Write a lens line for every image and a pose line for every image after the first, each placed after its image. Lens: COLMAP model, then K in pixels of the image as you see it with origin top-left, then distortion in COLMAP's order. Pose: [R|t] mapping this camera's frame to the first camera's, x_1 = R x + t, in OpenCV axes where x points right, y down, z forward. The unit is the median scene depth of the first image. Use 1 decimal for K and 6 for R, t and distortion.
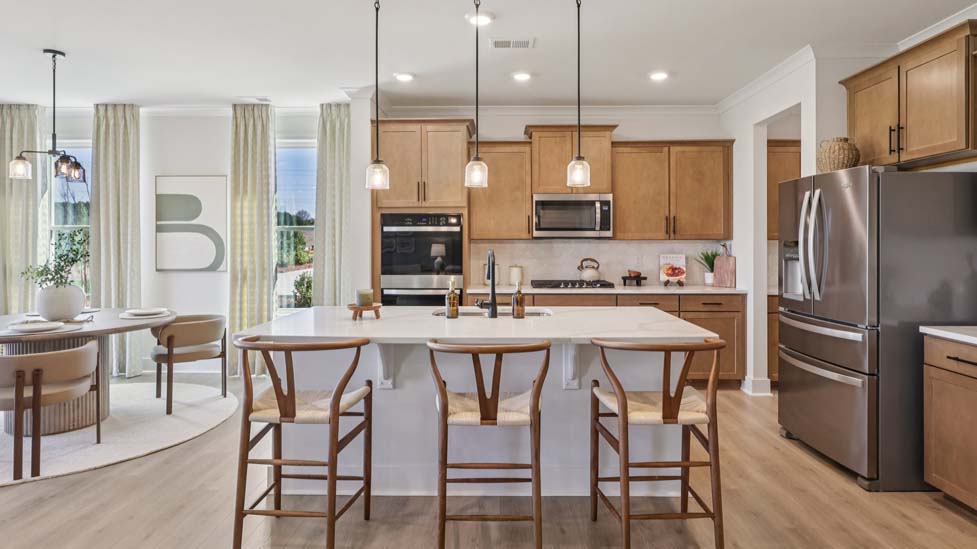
lens RADIAL K [[552.6, 0, 497.6], [0, 552.6, 241.4], [0, 0, 1]] dist [0.002764, 0.000082]
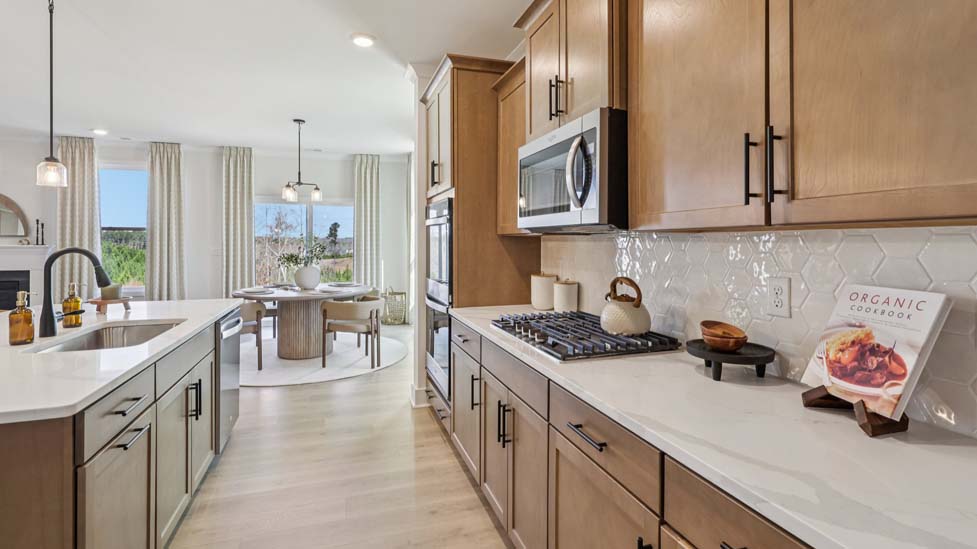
lens RADIAL K [[453.3, 0, 491.4], [0, 453.3, 245.1], [0, 0, 1]] dist [-0.003181, 0.000921]
pose [[0.333450, 0.008971, -0.942725, 0.464486], [-0.000291, 0.999956, 0.009412, 0.003528], [0.942768, -0.002865, 0.333438, 0.816081]]
